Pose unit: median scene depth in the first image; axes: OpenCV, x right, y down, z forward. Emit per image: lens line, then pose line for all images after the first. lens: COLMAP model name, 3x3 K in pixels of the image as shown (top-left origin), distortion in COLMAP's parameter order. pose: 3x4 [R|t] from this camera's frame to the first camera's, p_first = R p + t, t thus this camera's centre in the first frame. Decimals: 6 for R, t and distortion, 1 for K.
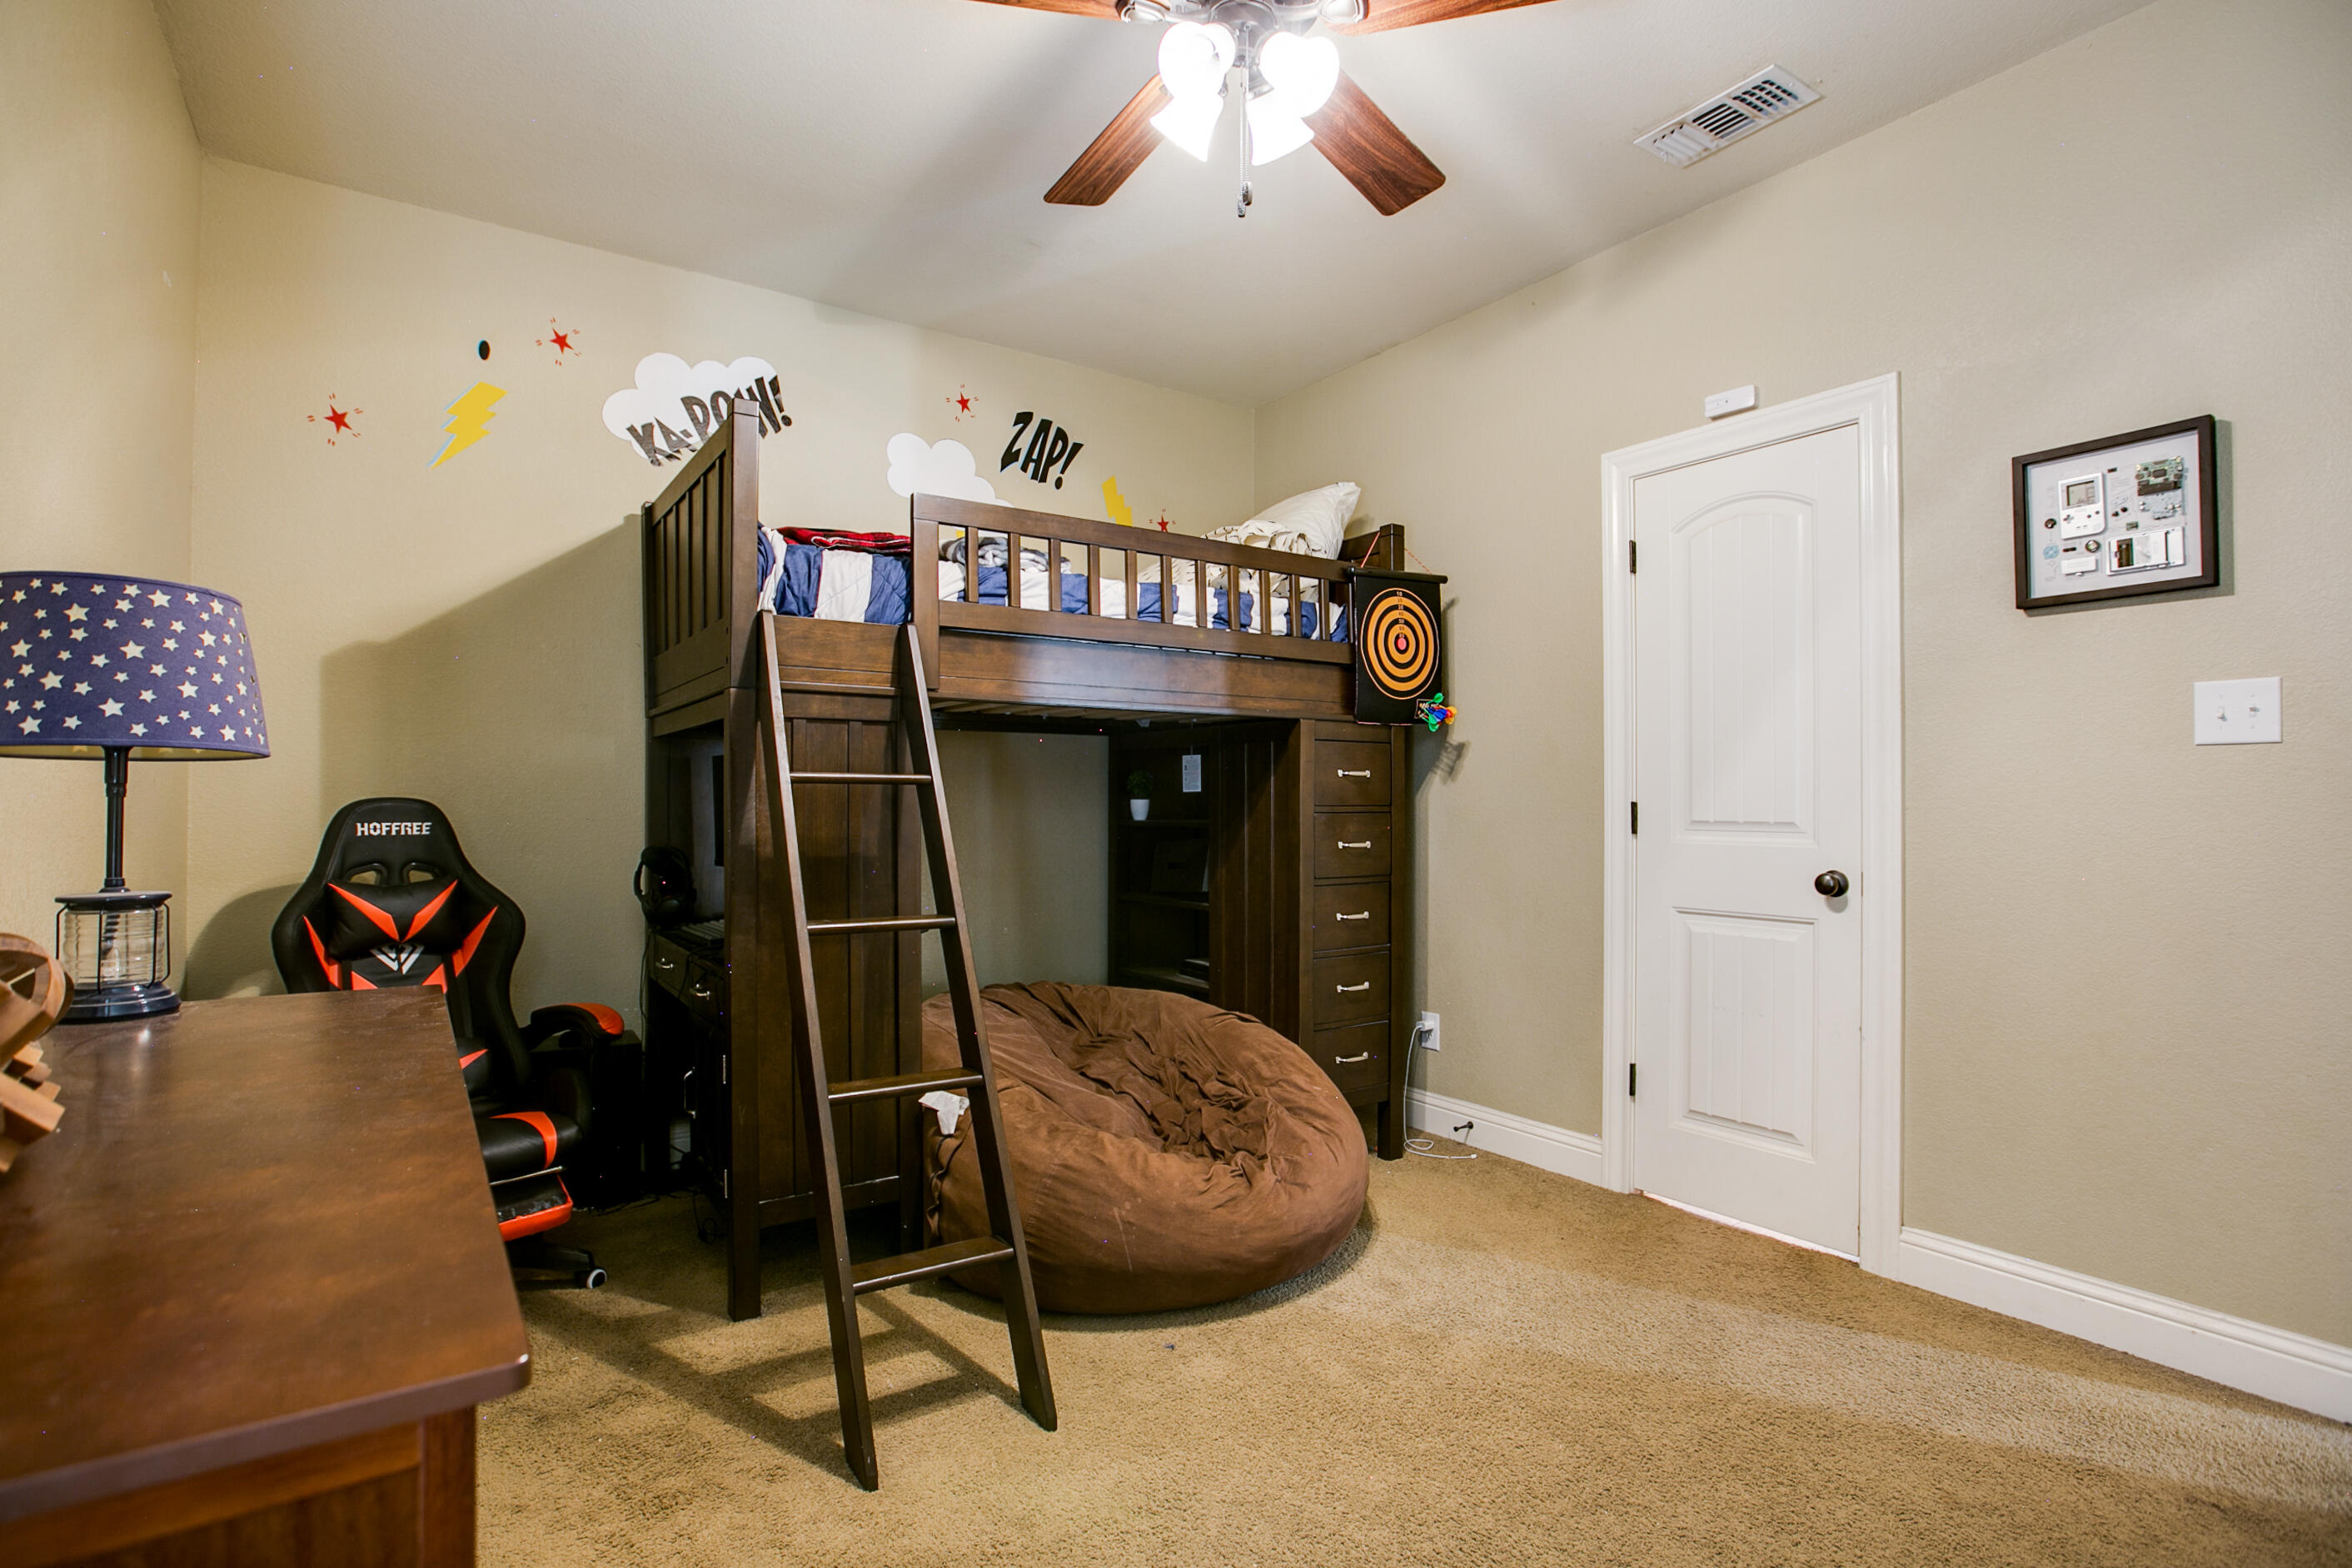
lens RADIAL K [[1102.6, 0, 1173.1], [0, 1102.6, 797.1], [0, 0, 1]] dist [-0.045396, 0.001406]
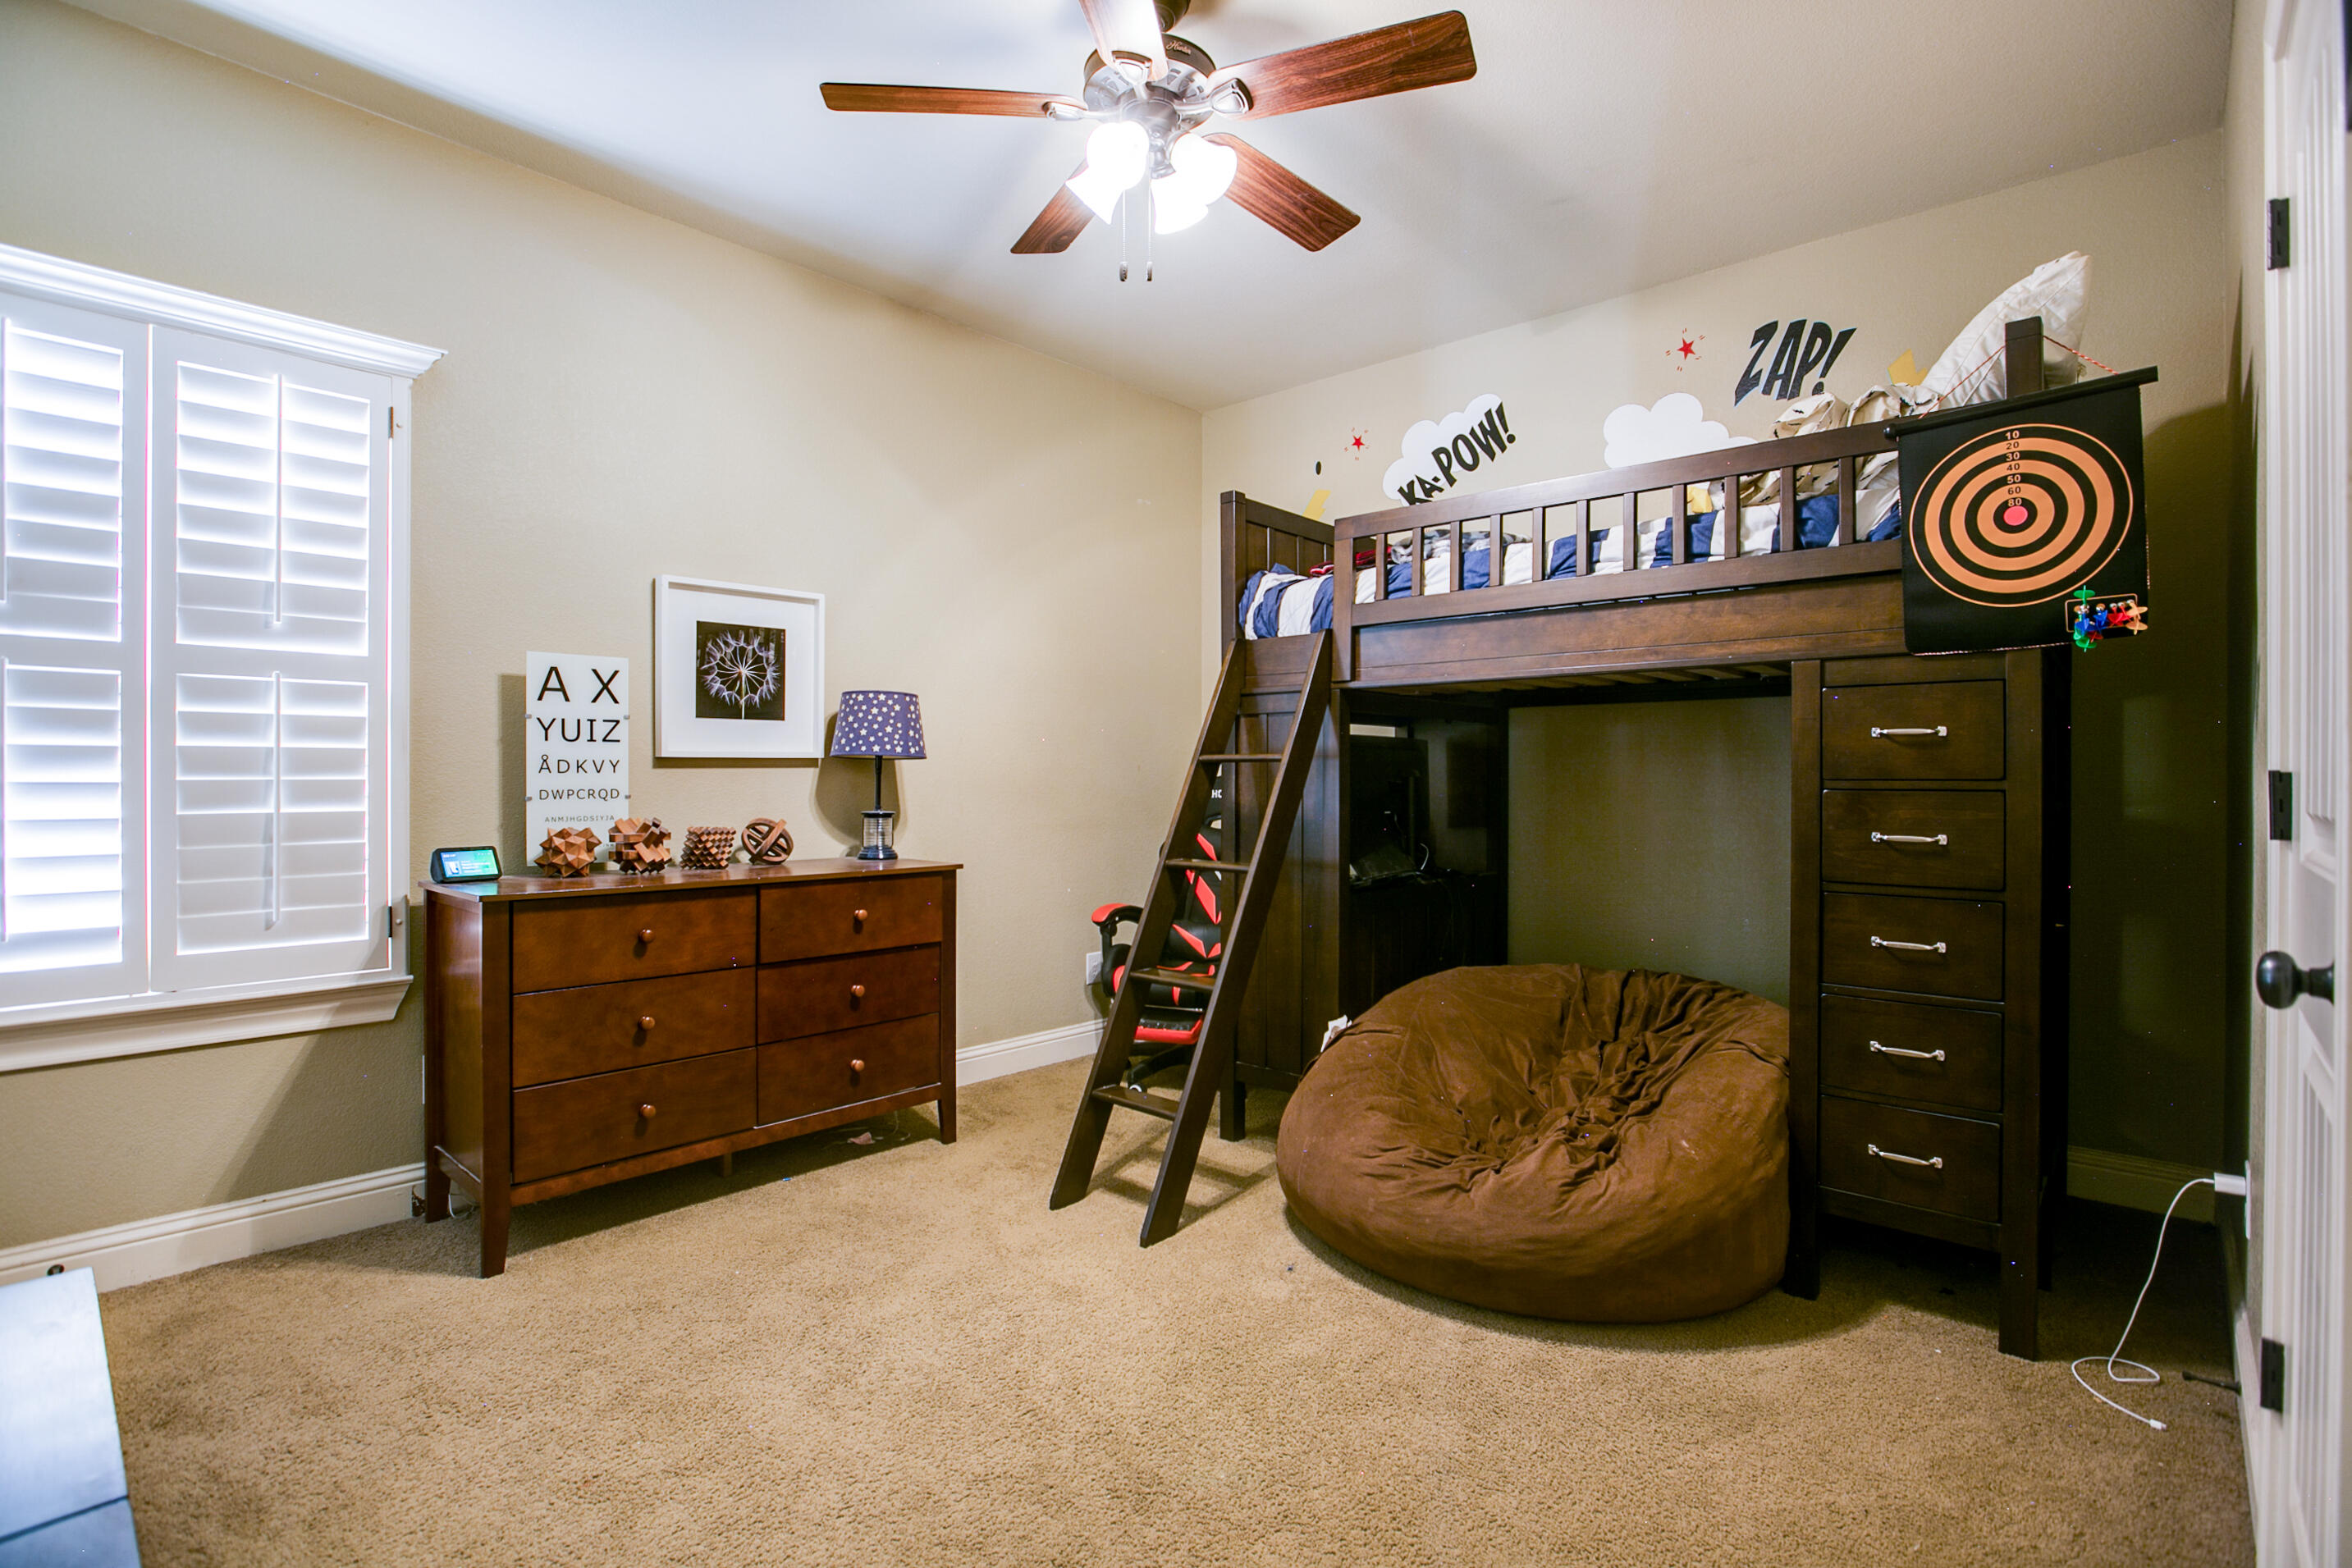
lens RADIAL K [[1102.6, 0, 1178.8], [0, 1102.6, 777.2], [0, 0, 1]] dist [-0.045396, 0.001406]
pose [[0.241430, -0.002734, -0.970414, 0.691464], [0.003202, 0.999993, -0.002021, 0.005973], [0.970413, -0.002619, 0.241437, 0.413684]]
